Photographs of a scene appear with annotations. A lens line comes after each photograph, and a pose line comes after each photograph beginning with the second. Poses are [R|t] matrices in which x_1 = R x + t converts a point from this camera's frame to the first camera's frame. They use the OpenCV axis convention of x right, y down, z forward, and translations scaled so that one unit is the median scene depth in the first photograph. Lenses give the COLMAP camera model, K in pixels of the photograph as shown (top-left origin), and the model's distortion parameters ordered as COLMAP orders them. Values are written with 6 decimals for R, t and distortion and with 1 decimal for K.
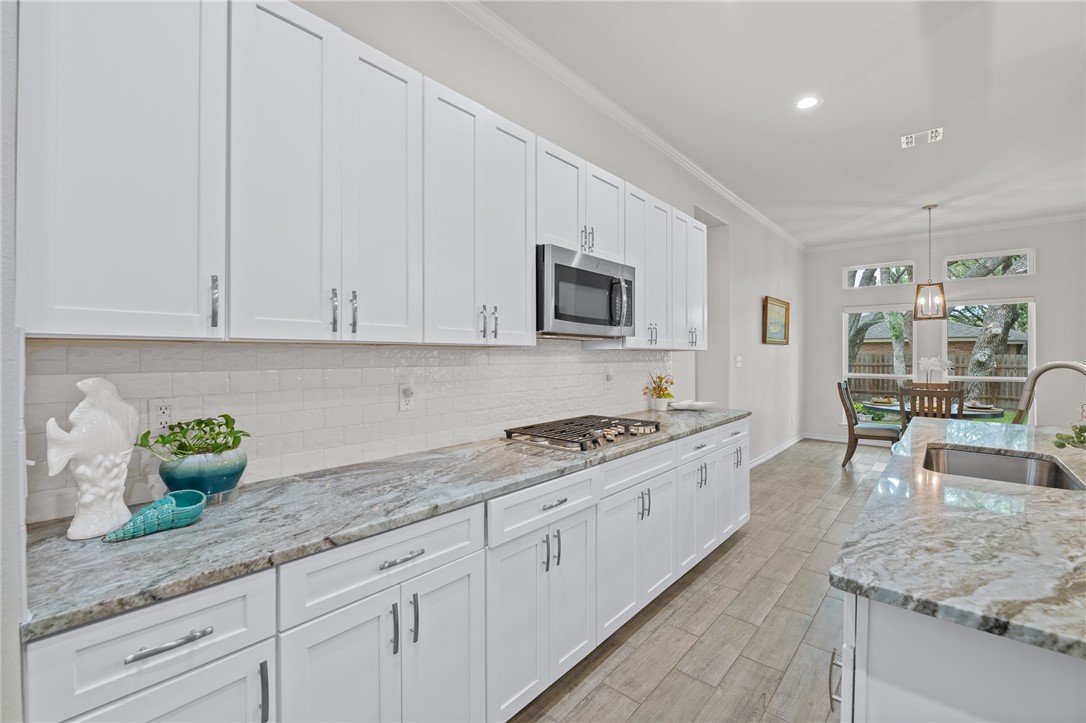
lens RADIAL K [[479.0, 0, 562.5], [0, 479.0, 347.7], [0, 0, 1]] dist [-0.000252, -0.000358]
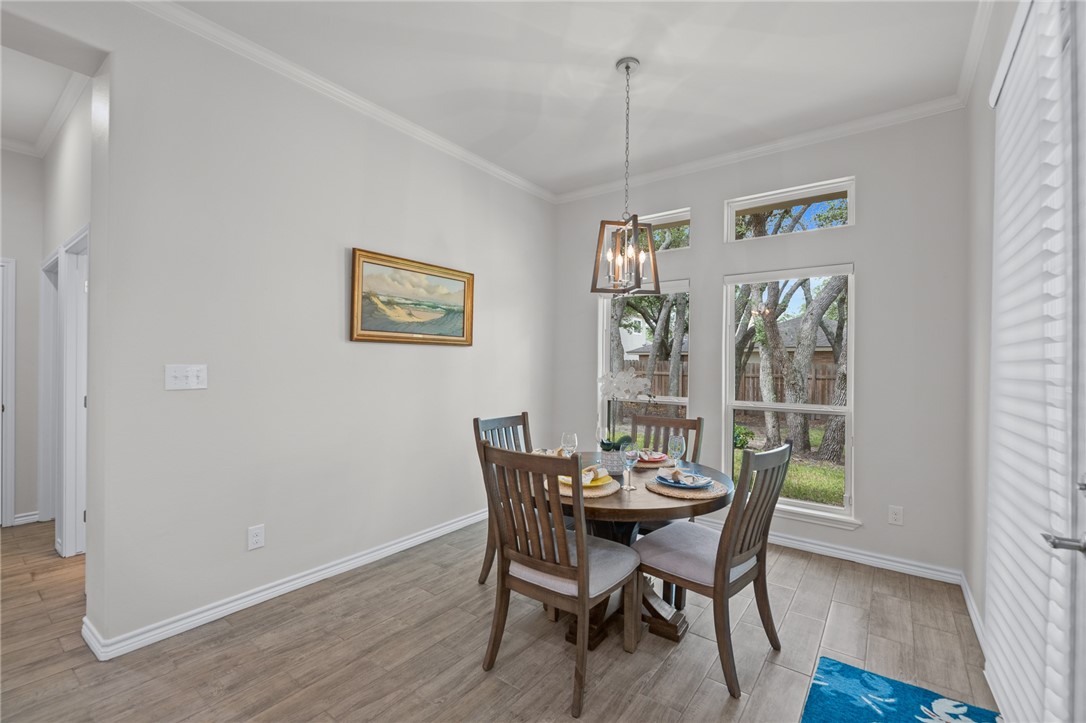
lens RADIAL K [[463.6, 0, 543.0], [0, 463.6, 361.5], [0, 0, 1]] dist [-0.003018, -0.000961]
pose [[0.999232, 0.001768, 0.039137, 0.601150], [-0.002068, 0.999969, 0.007634, 0.008785], [-0.039122, -0.007709, 0.999205, 0.477020]]
